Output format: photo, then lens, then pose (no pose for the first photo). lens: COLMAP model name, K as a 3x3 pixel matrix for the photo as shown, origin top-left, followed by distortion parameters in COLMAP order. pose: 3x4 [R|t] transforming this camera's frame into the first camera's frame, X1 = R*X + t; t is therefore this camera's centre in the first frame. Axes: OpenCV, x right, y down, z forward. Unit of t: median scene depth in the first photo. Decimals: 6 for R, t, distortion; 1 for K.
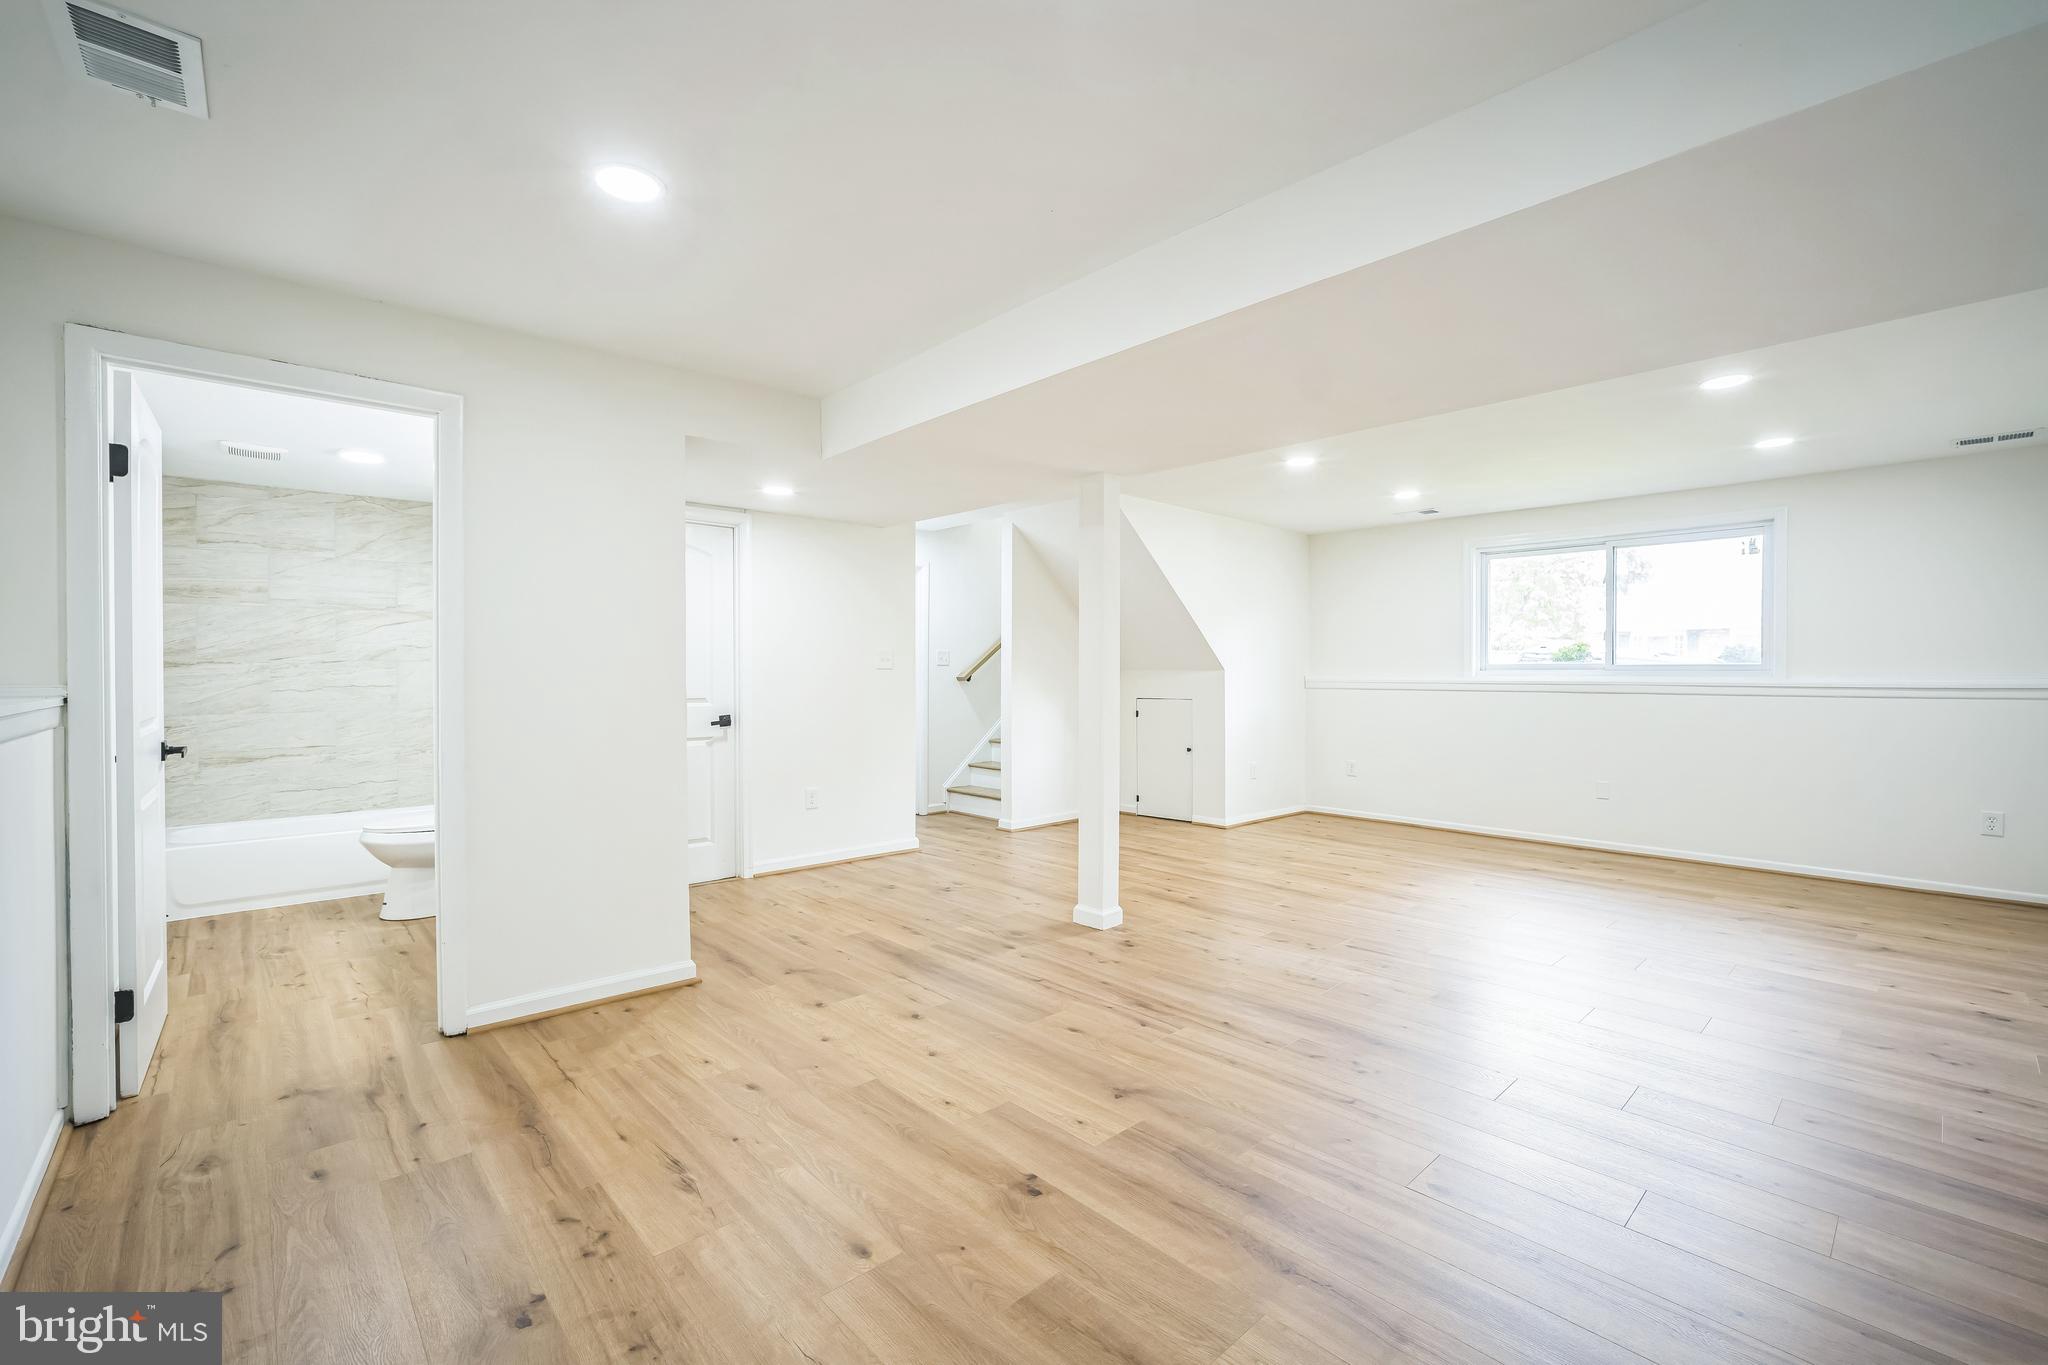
lens RADIAL K [[866.5, 0, 1026.3], [0, 866.5, 681.3], [0, 0, 1]] dist [-0.037264, 0.014432]
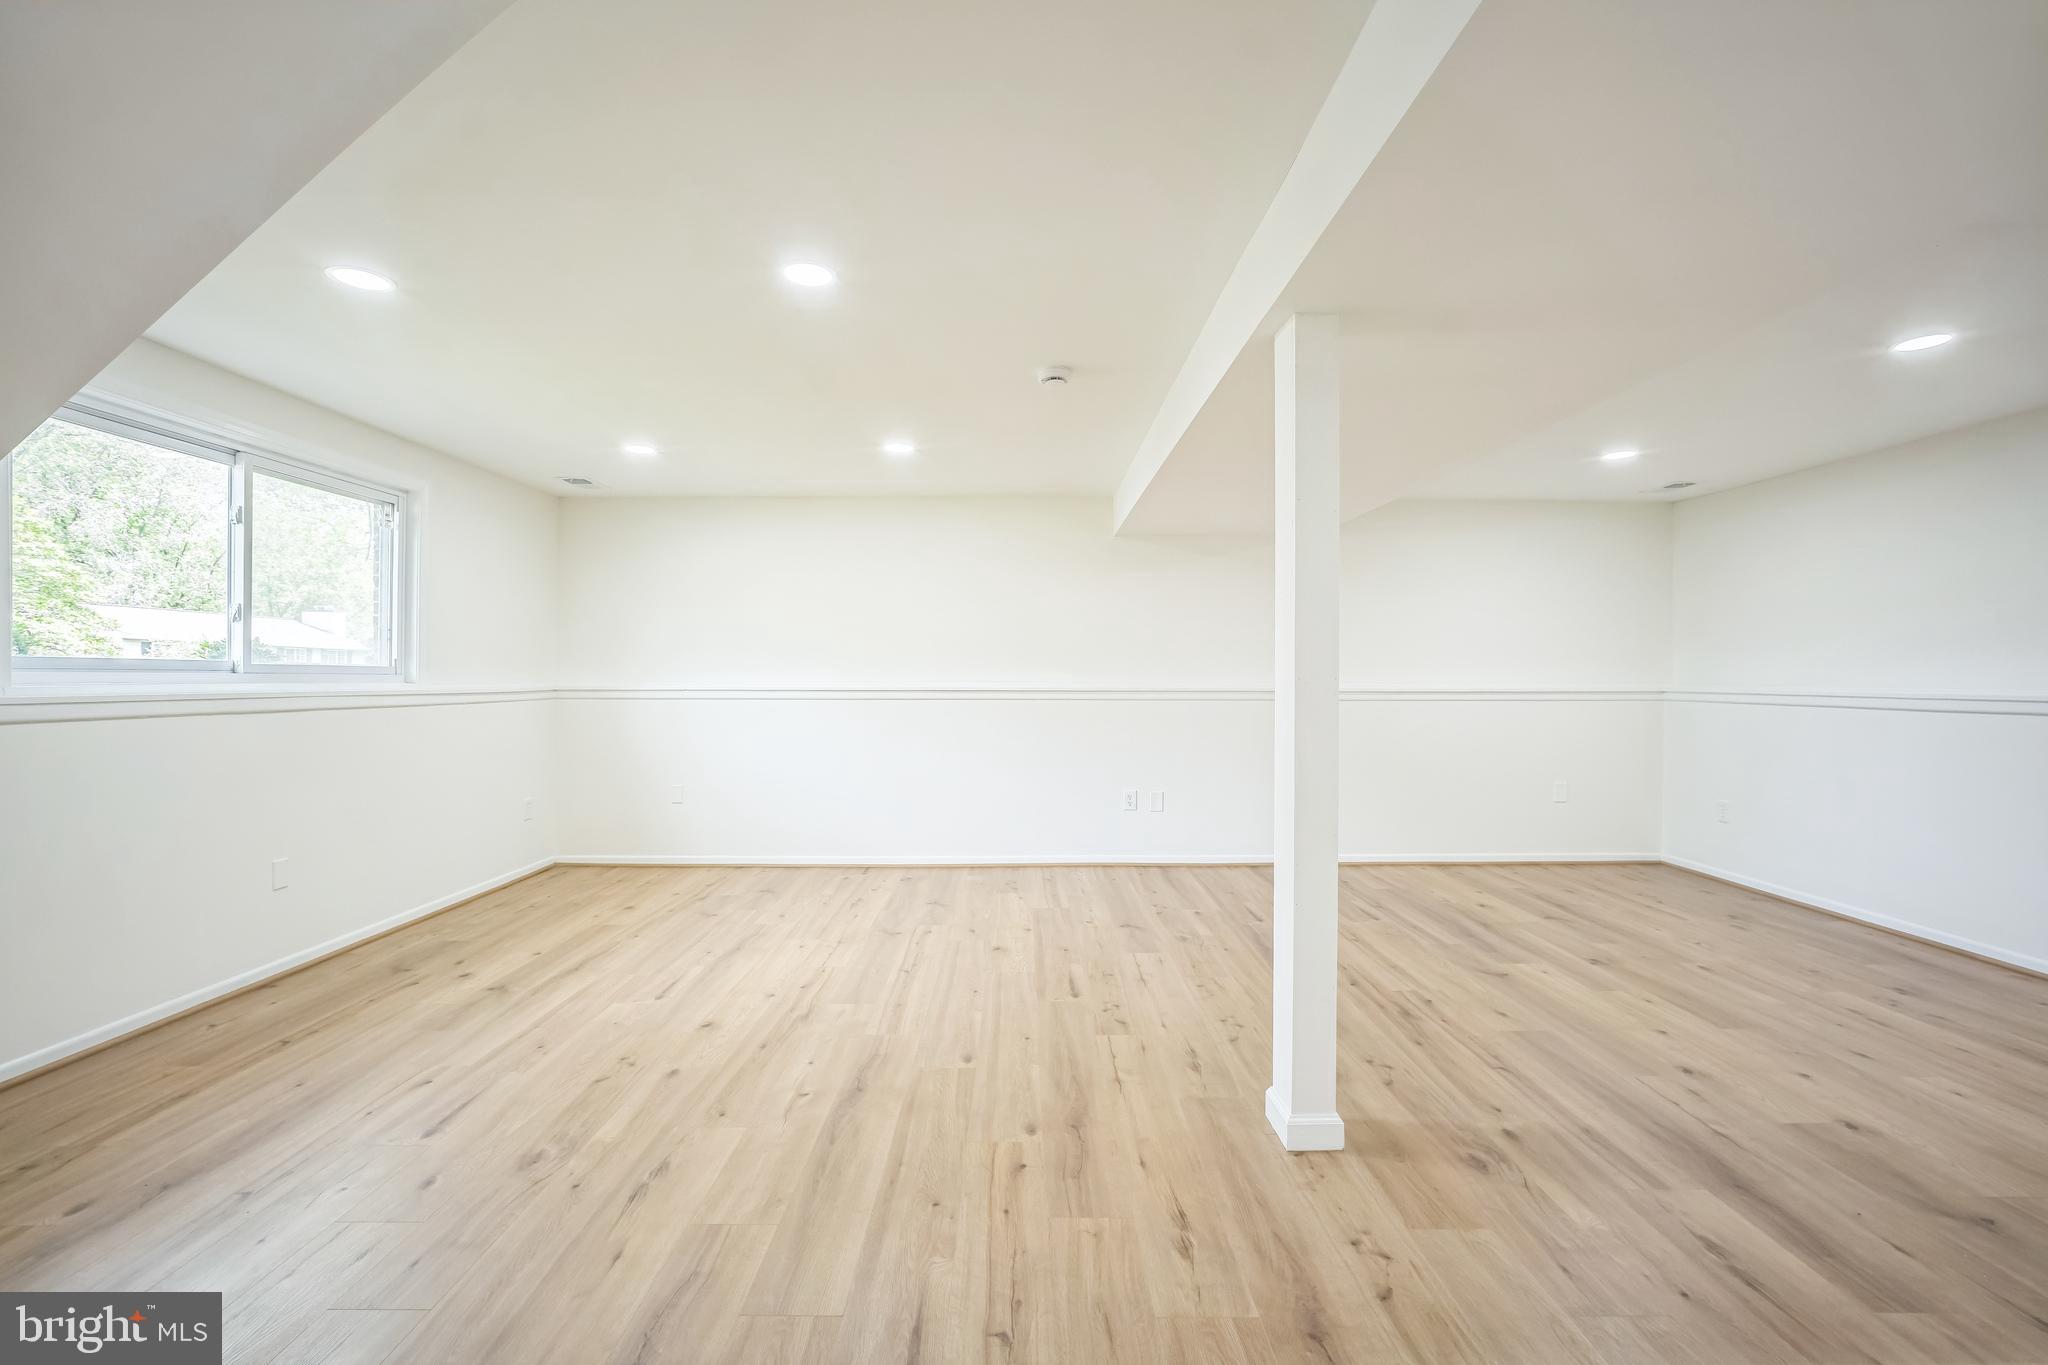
lens RADIAL K [[872.2, 0, 1027.8], [0, 872.2, 679.8], [0, 0, 1]] dist [-0.039677, 0.015301]
pose [[-0.741602, -0.003262, 0.670832, -0.183906], [0.004767, 0.999937, 0.010133, -0.018196], [-0.670823, 0.010713, -0.741540, 1.811823]]
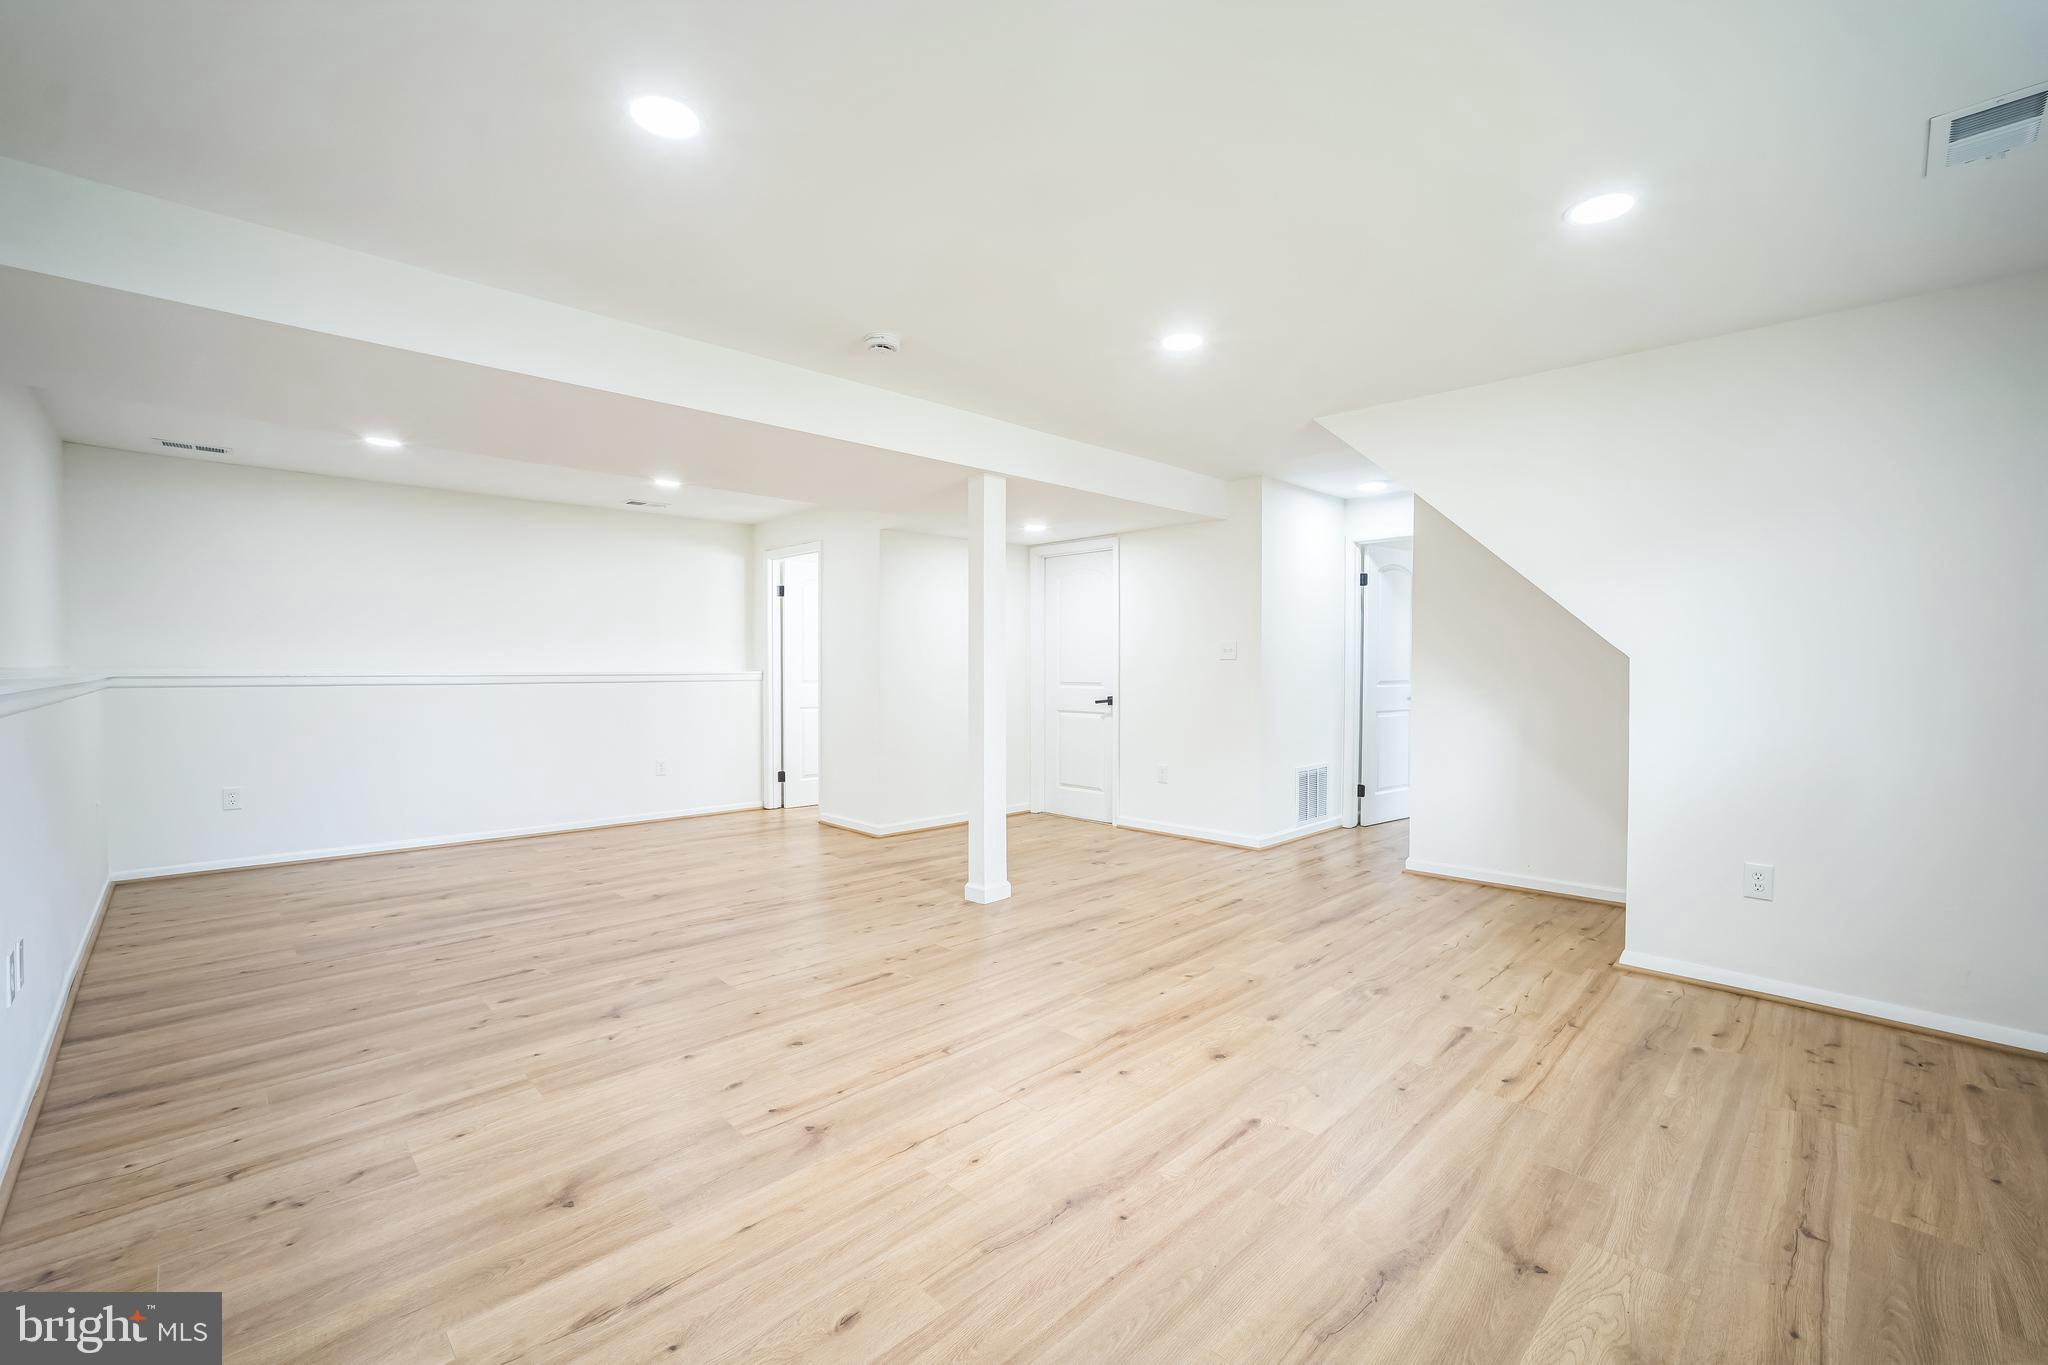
lens RADIAL K [[872.2, 0, 1027.8], [0, 872.2, 679.8], [0, 0, 1]] dist [-0.039677, 0.015301]
pose [[0.037784, 0.016091, -0.999156, 1.363704], [-0.011091, 0.999816, 0.015683, -0.006429], [0.999224, 0.010489, 0.037956, 1.196601]]
